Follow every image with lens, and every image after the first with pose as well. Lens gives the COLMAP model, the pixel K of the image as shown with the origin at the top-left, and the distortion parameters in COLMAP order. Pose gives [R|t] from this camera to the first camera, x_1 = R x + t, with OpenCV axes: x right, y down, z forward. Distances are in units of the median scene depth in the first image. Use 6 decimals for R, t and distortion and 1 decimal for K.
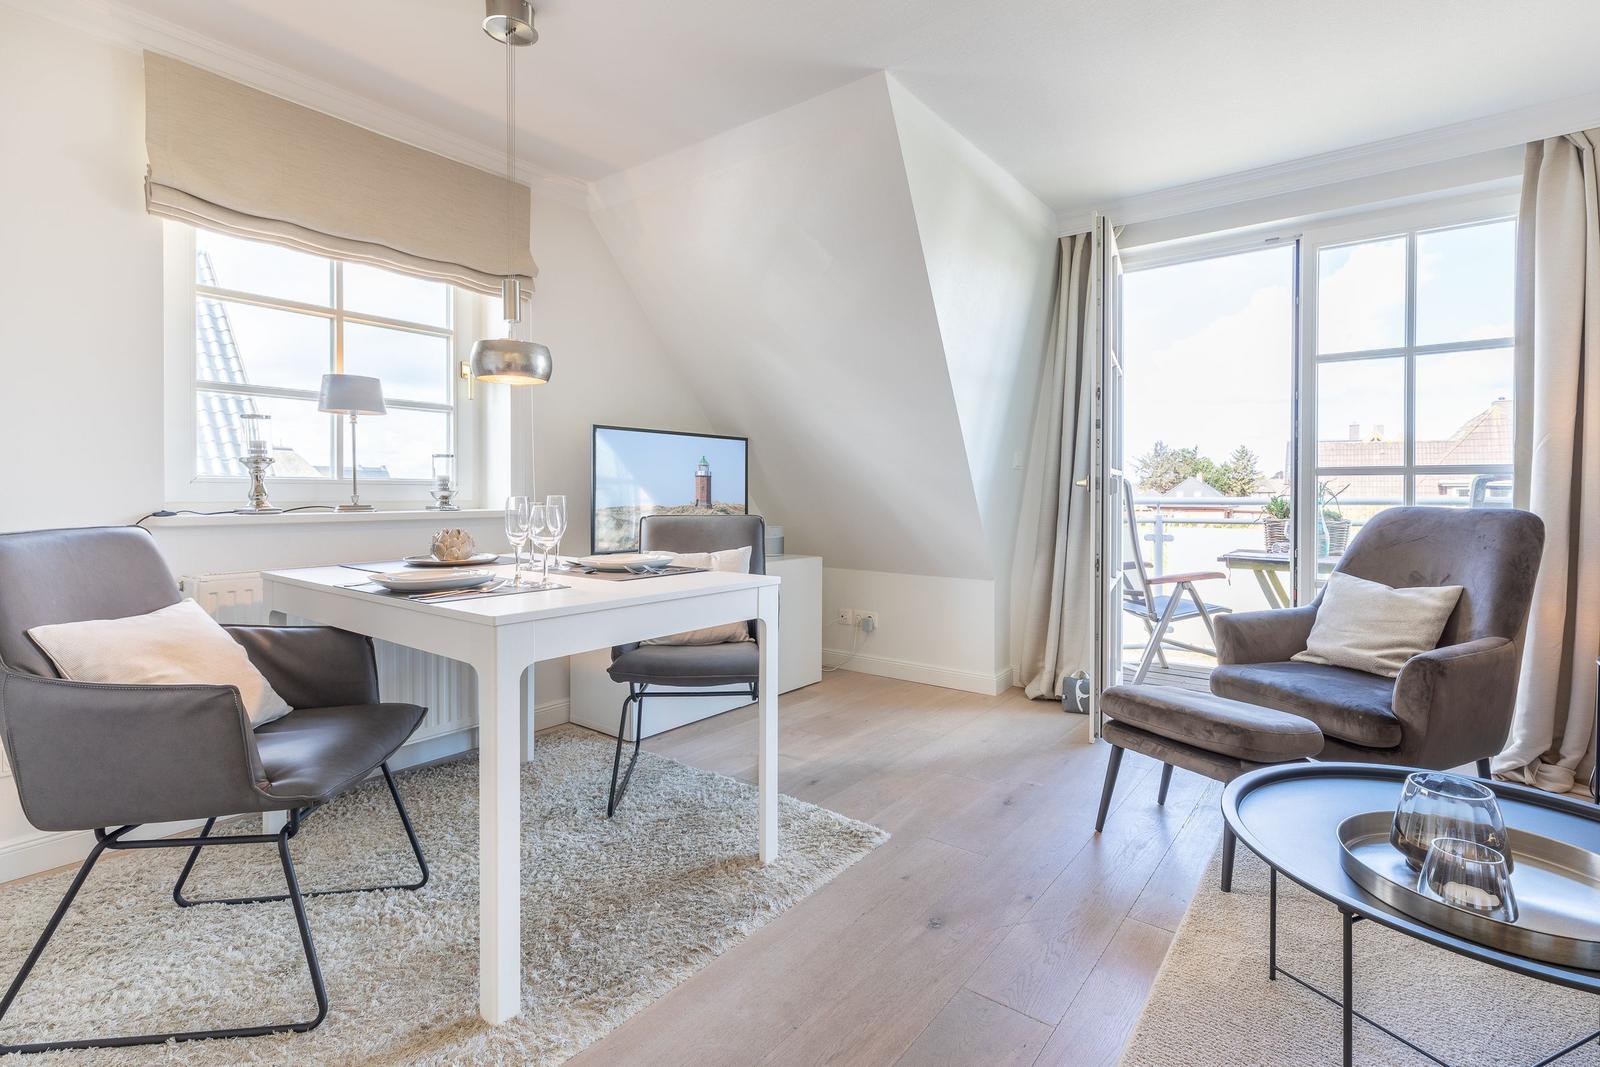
lens RADIAL K [[747.6, 0, 801.6], [0, 747.6, 497.9], [0, 0, 1]] dist [0.000076, -0.000048]
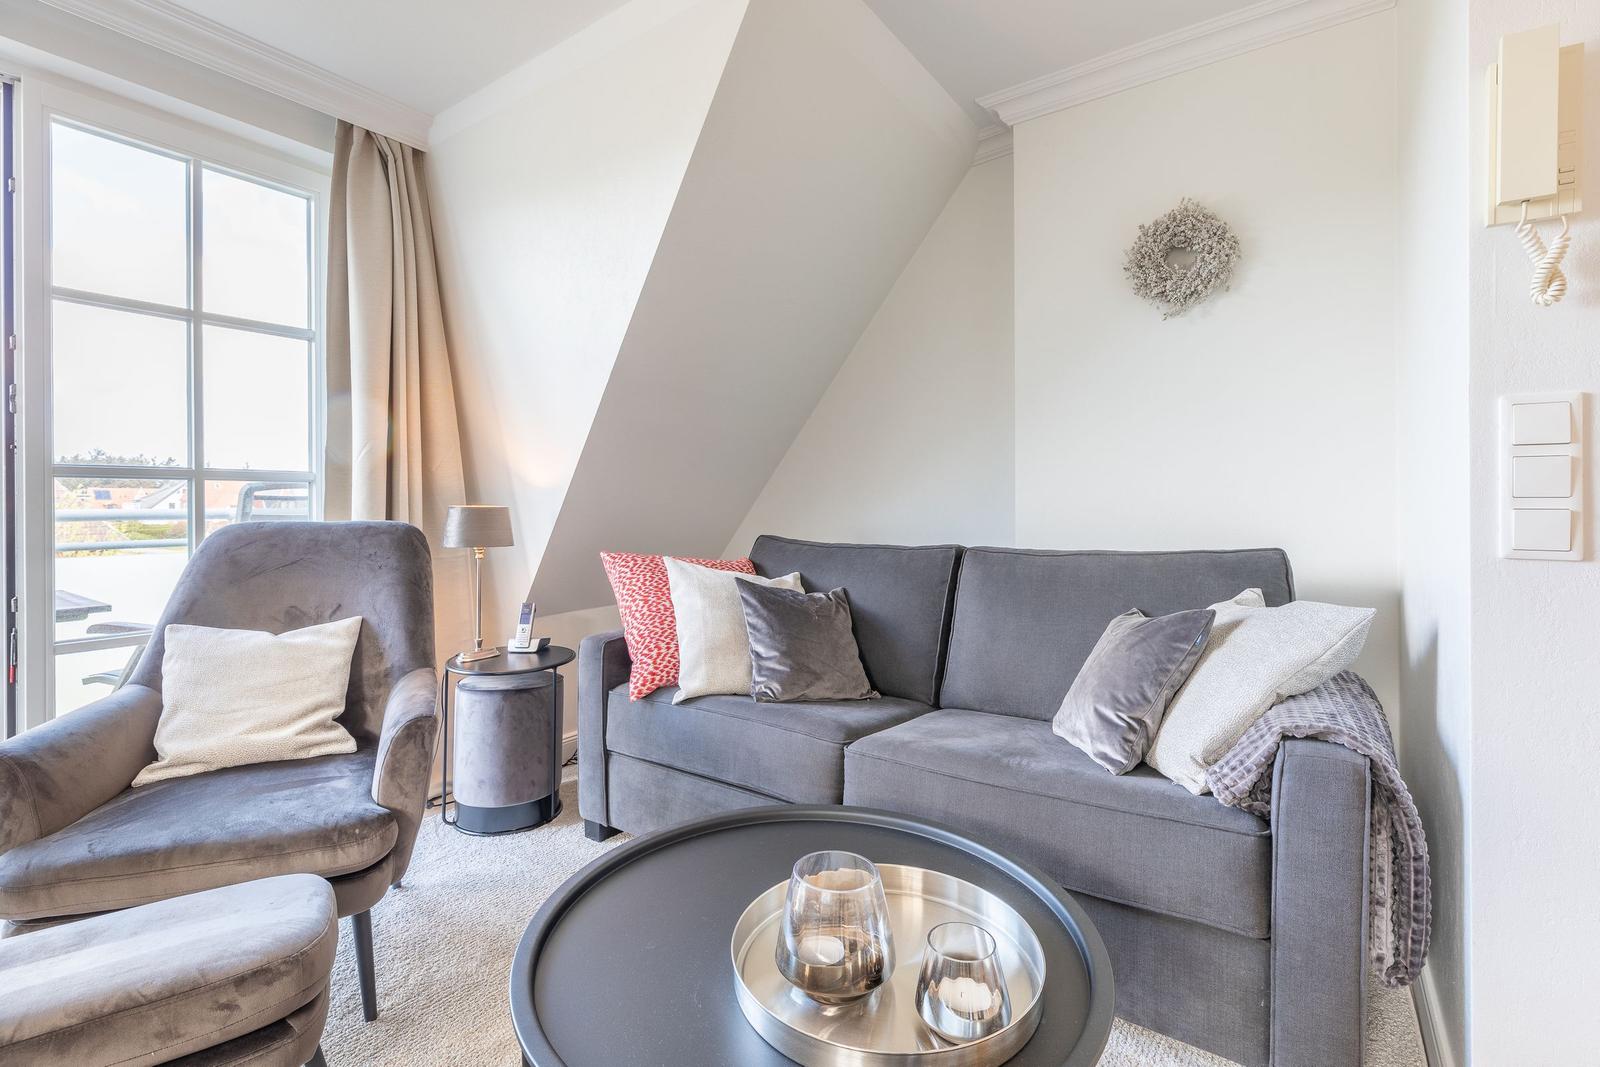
lens RADIAL K [[733.6, 0, 793.6], [0, 733.6, 505.7], [0, 0, 1]] dist [0.001900, -0.000002]
pose [[-0.053326, -0.006144, 0.998558, 0.037443], [0.011209, 0.999914, 0.006751, -0.003334], [-0.998514, 0.011553, -0.053252, 0.430825]]
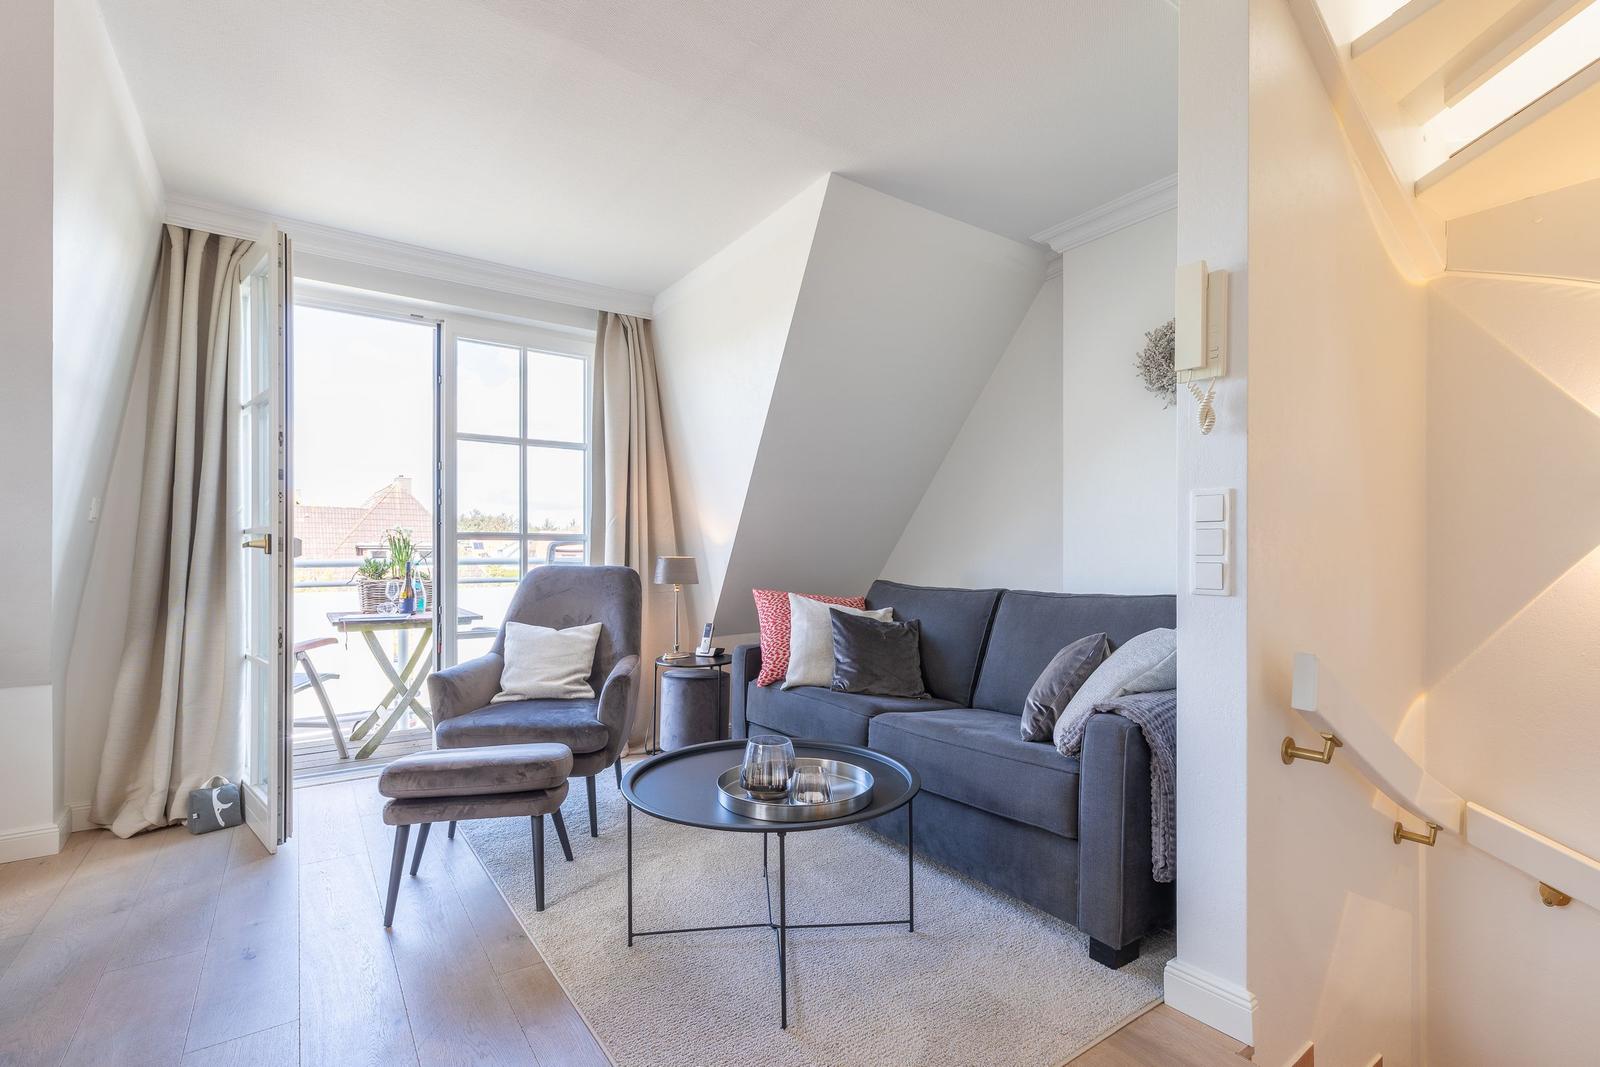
lens RADIAL K [[745.5, 0, 804.3], [0, 745.5, 557.2], [0, 0, 1]] dist [-0.000431, -0.000021]
pose [[0.284617, -0.005950, 0.958623, -0.250100], [0.007762, 0.999962, 0.003903, -0.004003], [-0.958610, 0.006330, 0.284652, 0.189753]]
